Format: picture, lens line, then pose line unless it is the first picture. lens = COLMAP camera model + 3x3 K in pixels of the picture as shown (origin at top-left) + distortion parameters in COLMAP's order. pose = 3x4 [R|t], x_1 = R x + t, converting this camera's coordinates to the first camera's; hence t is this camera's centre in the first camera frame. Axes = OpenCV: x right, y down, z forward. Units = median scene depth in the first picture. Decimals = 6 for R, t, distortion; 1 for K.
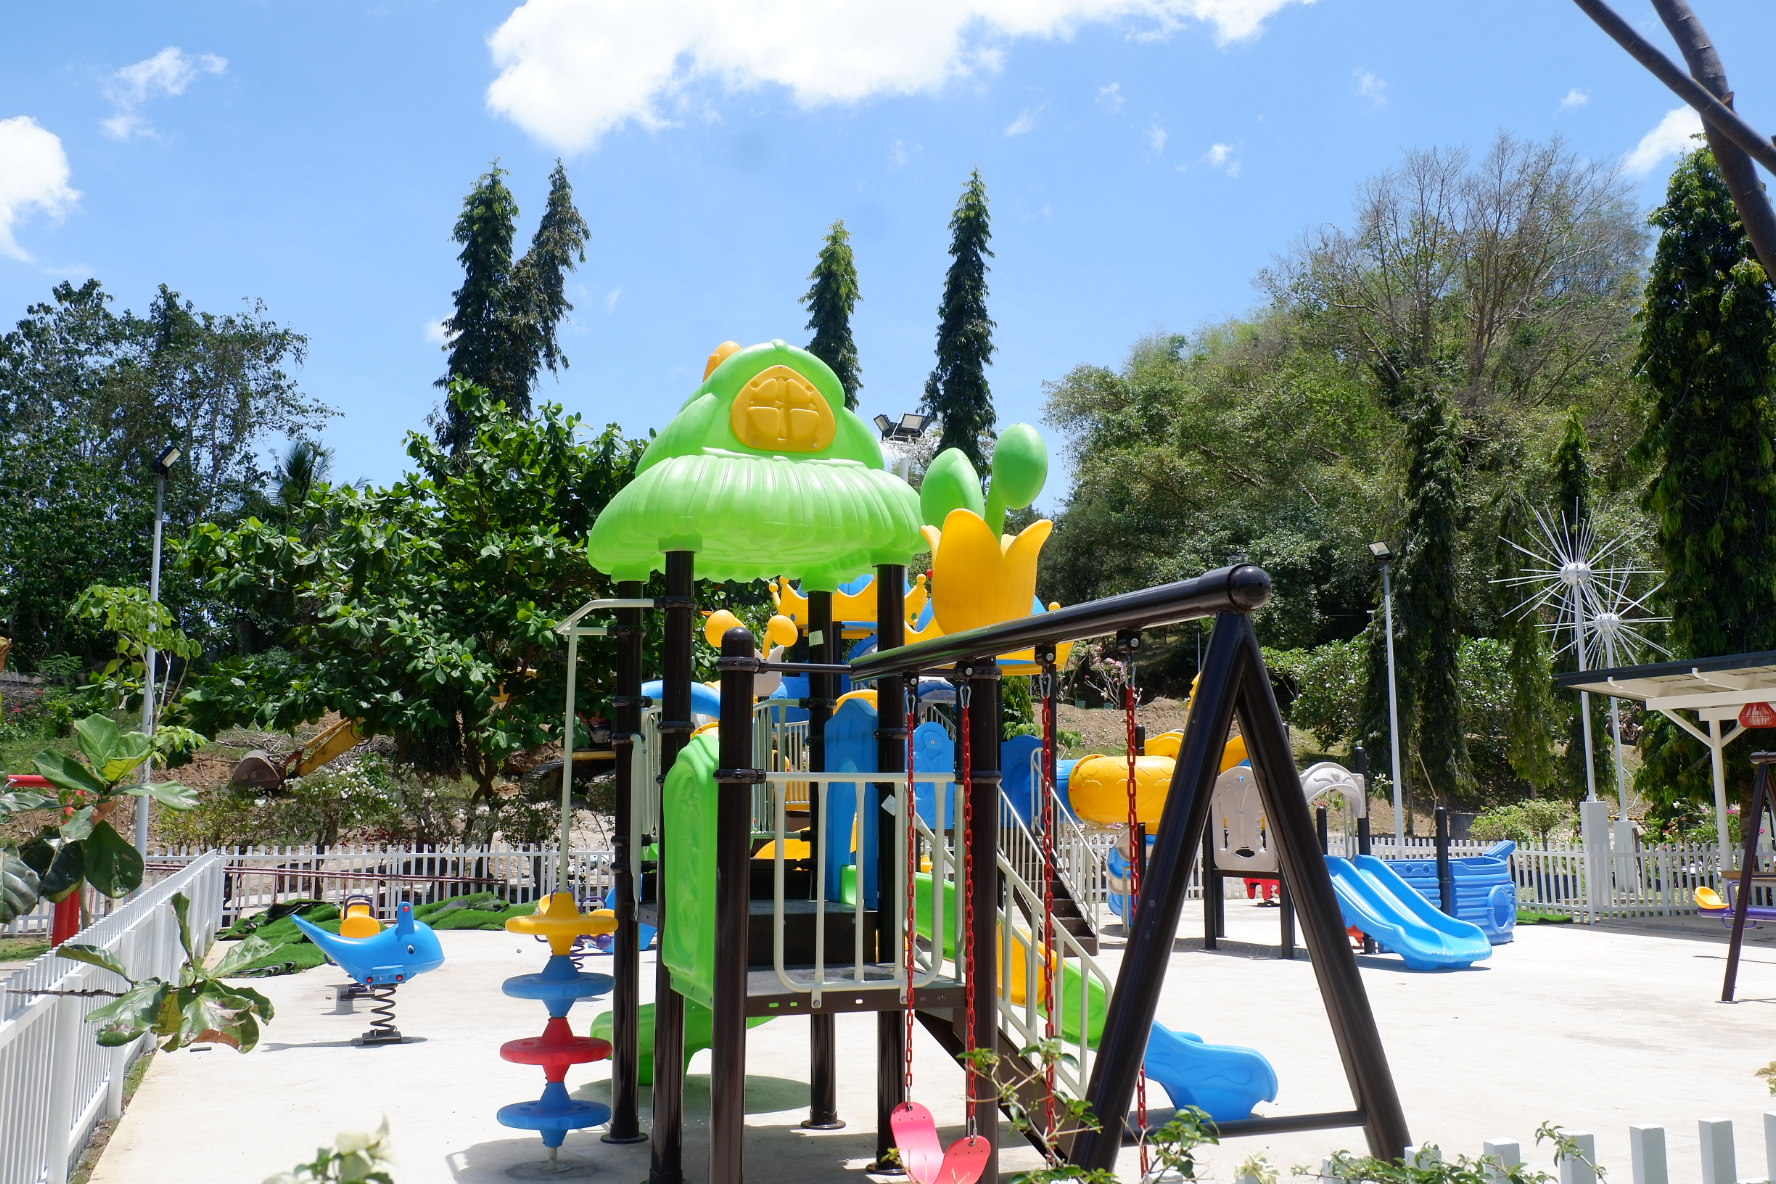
lens RADIAL K [[1572.8, 0, 887.2], [0, 1572.8, 579.8], [0, 0, 1]] dist [-0.022719, -0.008112]
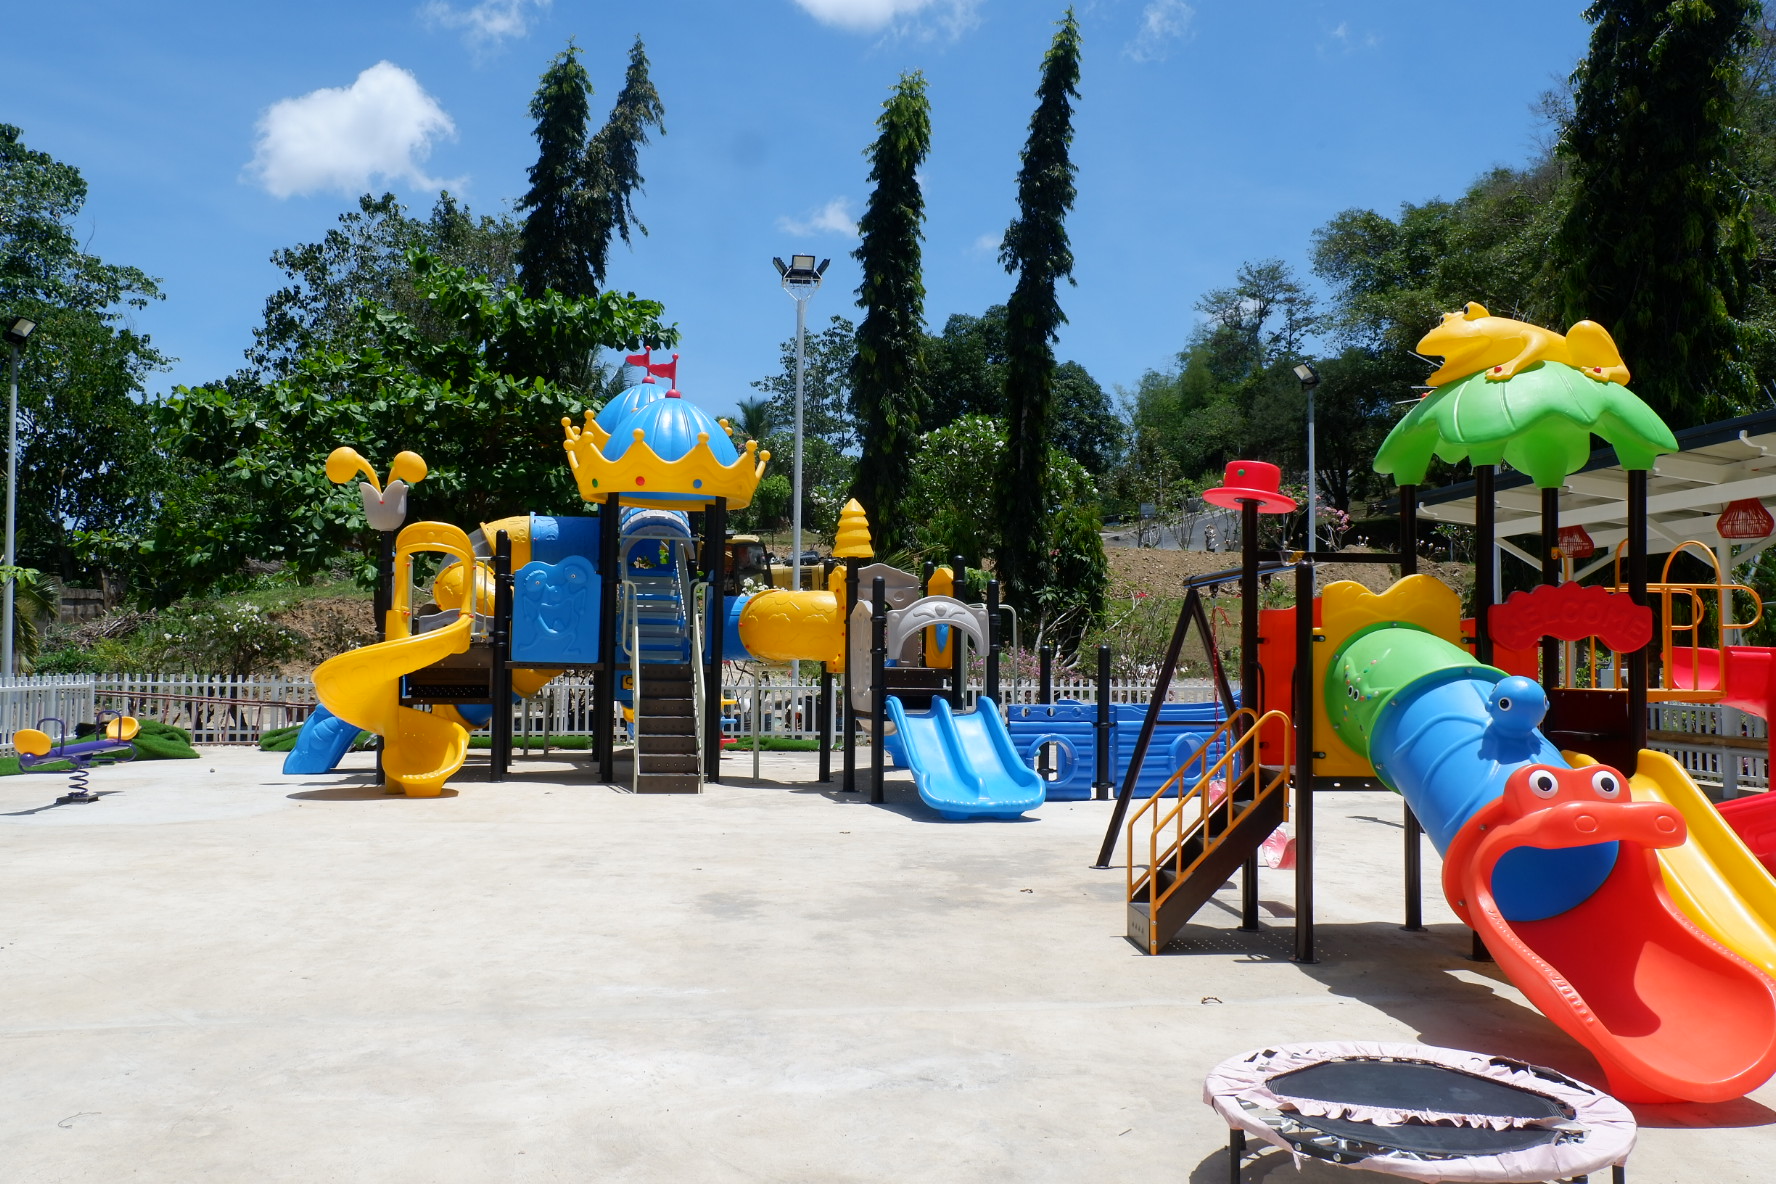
lens RADIAL K [[1453.5, 0, 878.9], [0, 1453.5, 594.0], [0, 0, 1]] dist [0.007649, 0.004660]
pose [[0.967494, -0.003428, -0.252872, 0.197306], [0.029109, 0.994772, 0.097886, 0.013063], [0.251214, -0.102065, 0.962535, 0.070431]]
